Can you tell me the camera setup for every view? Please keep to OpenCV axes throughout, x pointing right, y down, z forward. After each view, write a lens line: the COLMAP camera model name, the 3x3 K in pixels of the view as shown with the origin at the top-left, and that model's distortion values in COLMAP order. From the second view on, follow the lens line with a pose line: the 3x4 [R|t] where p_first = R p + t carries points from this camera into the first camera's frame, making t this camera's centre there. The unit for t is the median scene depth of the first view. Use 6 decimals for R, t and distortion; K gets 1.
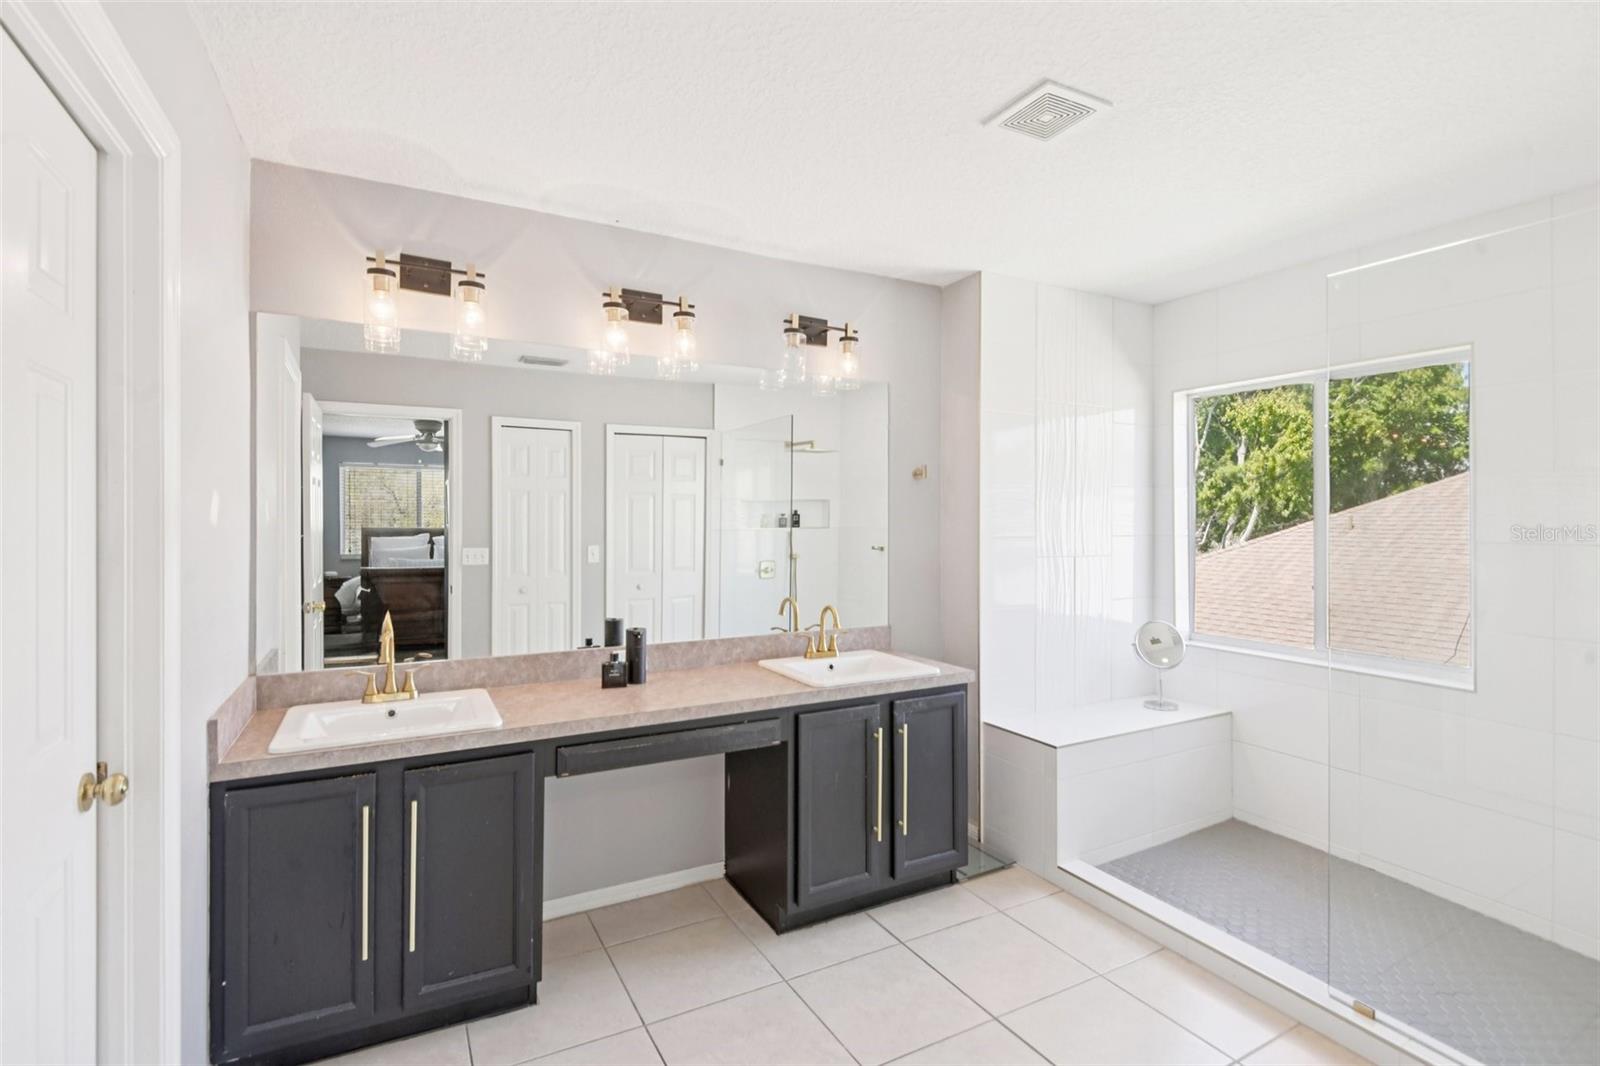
lens RADIAL K [[769.0, 0, 803.2], [0, 769.0, 521.0], [0, 0, 1]] dist [0.001255, 0.000213]
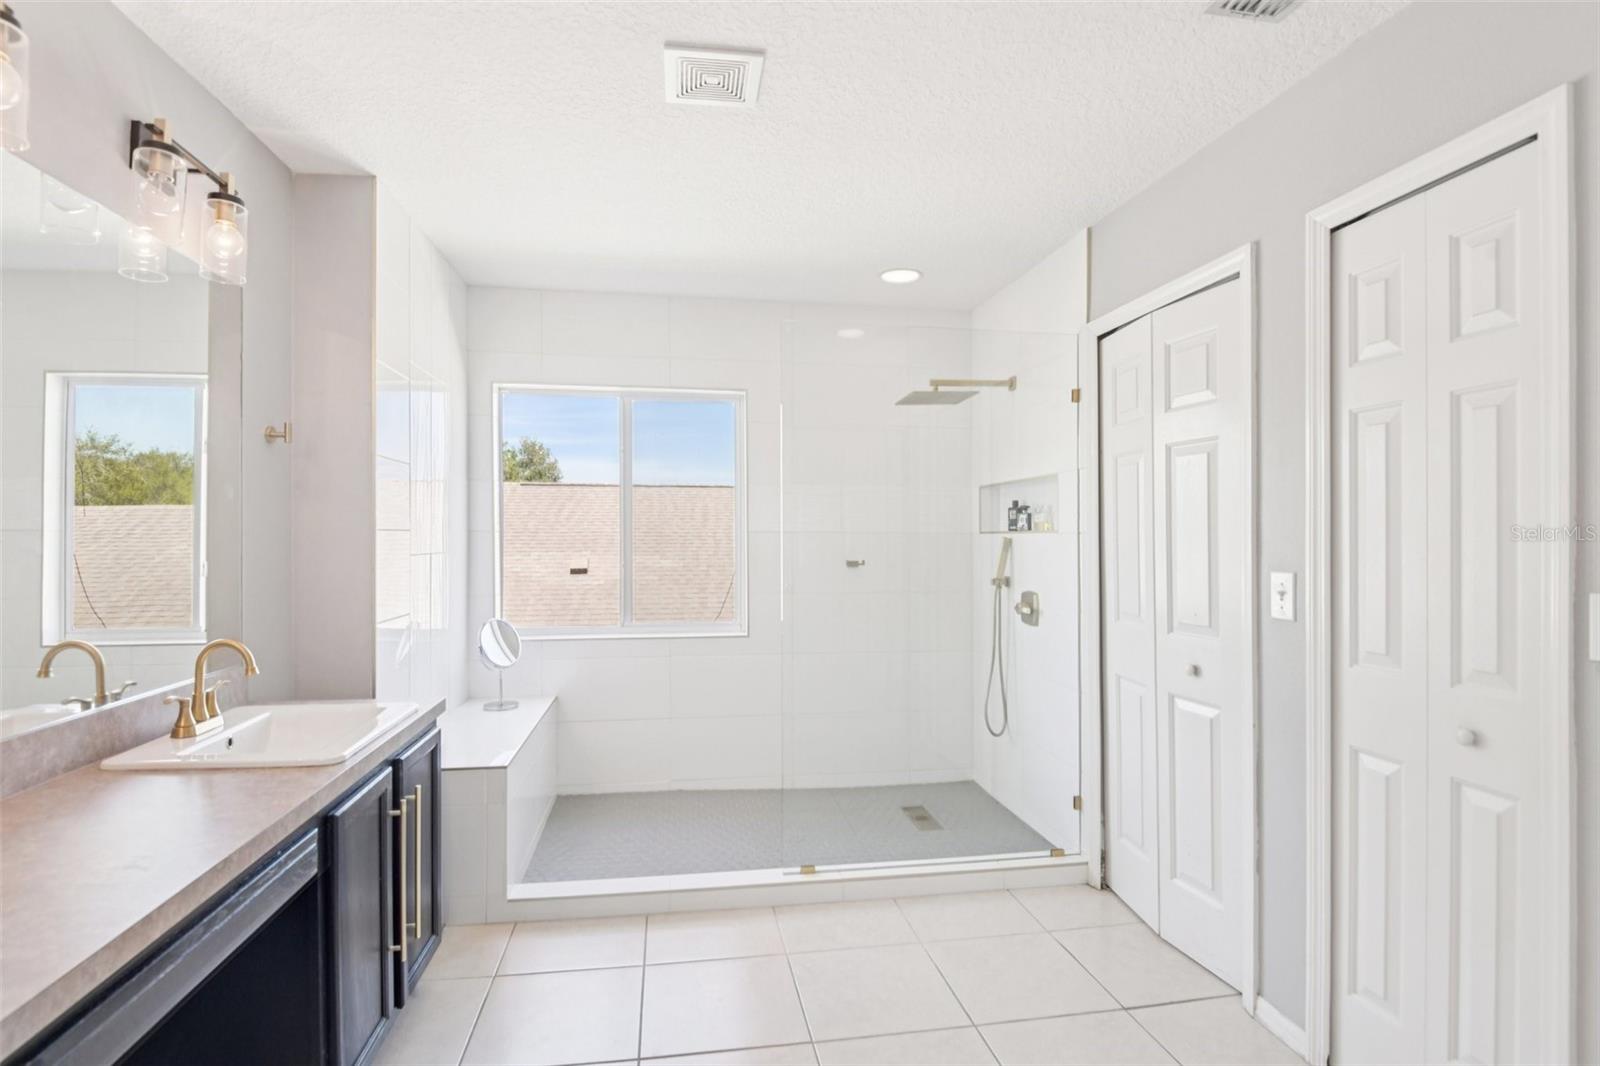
lens RADIAL K [[769.0, 0, 795.7], [0, 769.0, 540.0], [0, 0, 1]] dist [0.001255, 0.000213]
pose [[0.339212, -0.008441, 0.940672, -0.379326], [0.001195, 0.999963, 0.008542, 0.029019], [-0.940709, -0.001774, 0.339210, 0.388955]]
